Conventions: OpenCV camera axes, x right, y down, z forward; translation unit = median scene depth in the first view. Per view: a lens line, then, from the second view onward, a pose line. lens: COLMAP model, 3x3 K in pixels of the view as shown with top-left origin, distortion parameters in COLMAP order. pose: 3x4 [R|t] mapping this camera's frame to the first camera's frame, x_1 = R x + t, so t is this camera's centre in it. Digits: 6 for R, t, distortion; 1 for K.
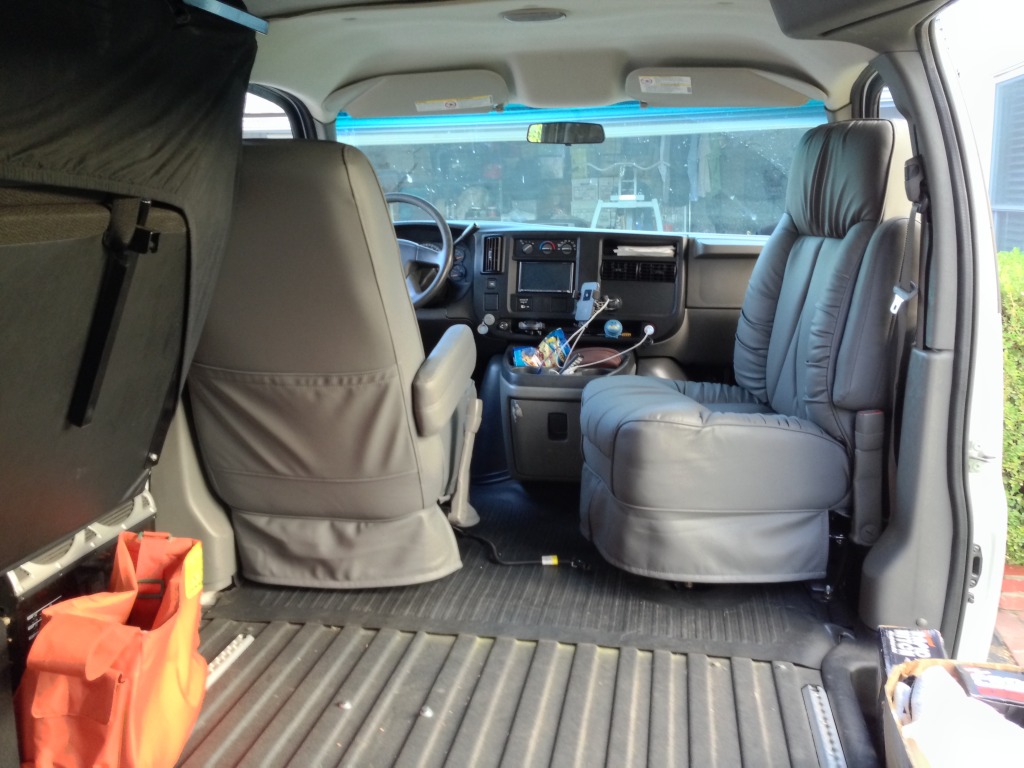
lens RADIAL K [[930.0, 0, 509.1], [0, 930.0, 375.1], [0, 0, 1]] dist [0.062865, 0.000000]
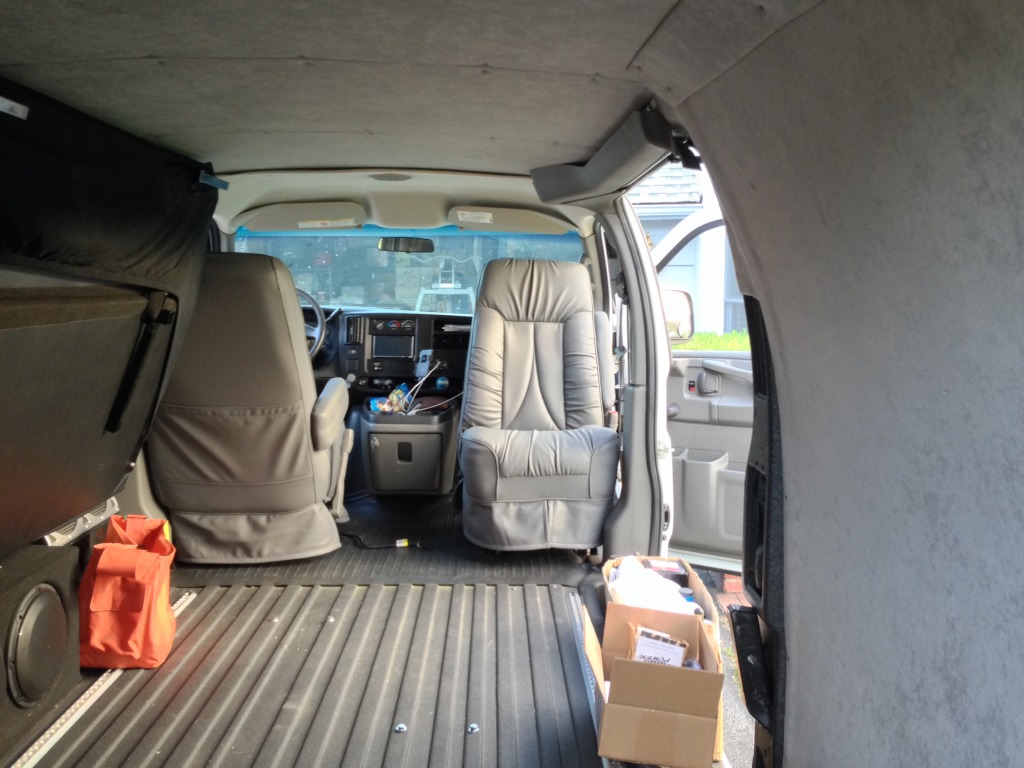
lens RADIAL K [[930.0, 0, 514.0], [0, 930.0, 368.2], [0, 0, 1]] dist [0.062865, 0.000000]
pose [[0.980263, -0.004336, 0.197652, -0.081333], [0.023410, 0.995272, -0.094268, 0.084898], [-0.196309, 0.097035, 0.975729, -0.525528]]
